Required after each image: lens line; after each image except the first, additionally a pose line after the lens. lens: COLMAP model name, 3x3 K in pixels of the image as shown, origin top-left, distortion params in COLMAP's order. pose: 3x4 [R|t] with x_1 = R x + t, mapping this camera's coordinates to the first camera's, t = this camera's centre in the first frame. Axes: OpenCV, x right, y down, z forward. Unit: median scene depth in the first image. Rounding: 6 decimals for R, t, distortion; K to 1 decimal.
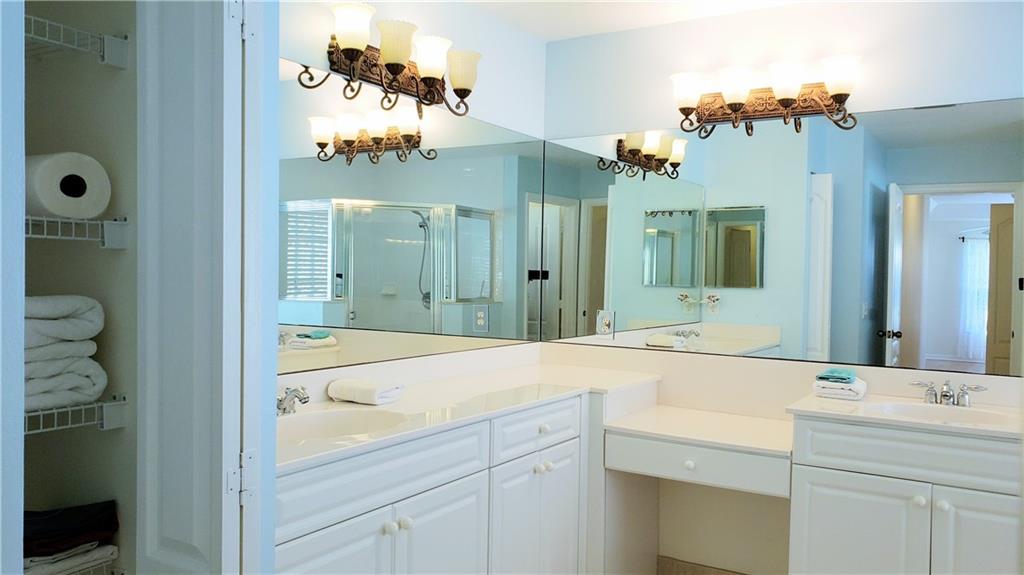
lens RADIAL K [[795.2, 0, 508.4], [0, 795.2, 286.5], [0, 0, 1]] dist [0.012569, -0.003554]
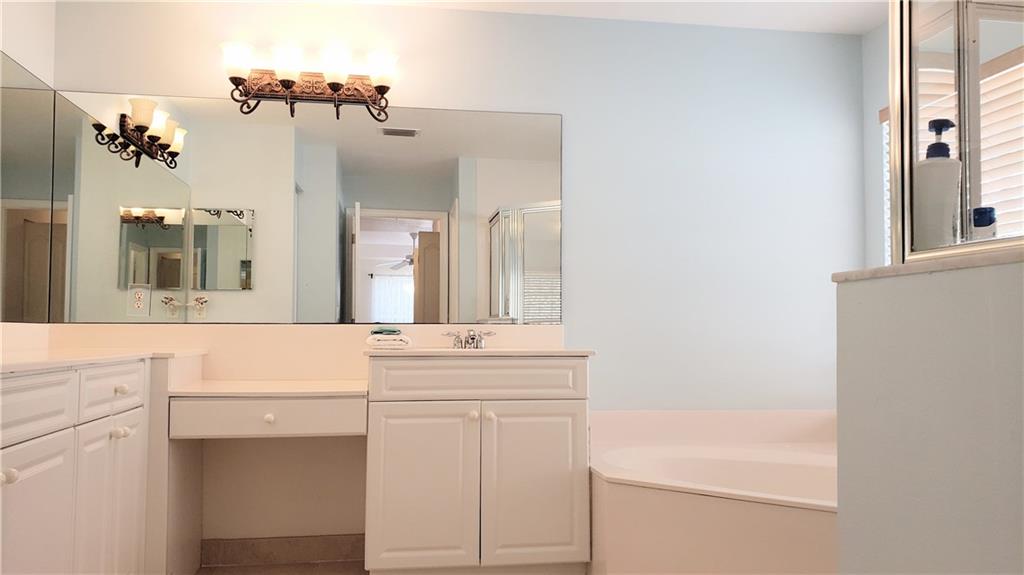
lens RADIAL K [[795.2, 0, 508.4], [0, 795.2, 286.5], [0, 0, 1]] dist [0.012569, -0.003554]
pose [[0.749117, 0.018982, 0.662166, -0.198212], [0.023098, 0.998233, -0.054748, 0.111348], [-0.662035, 0.056307, 0.747355, 0.039662]]
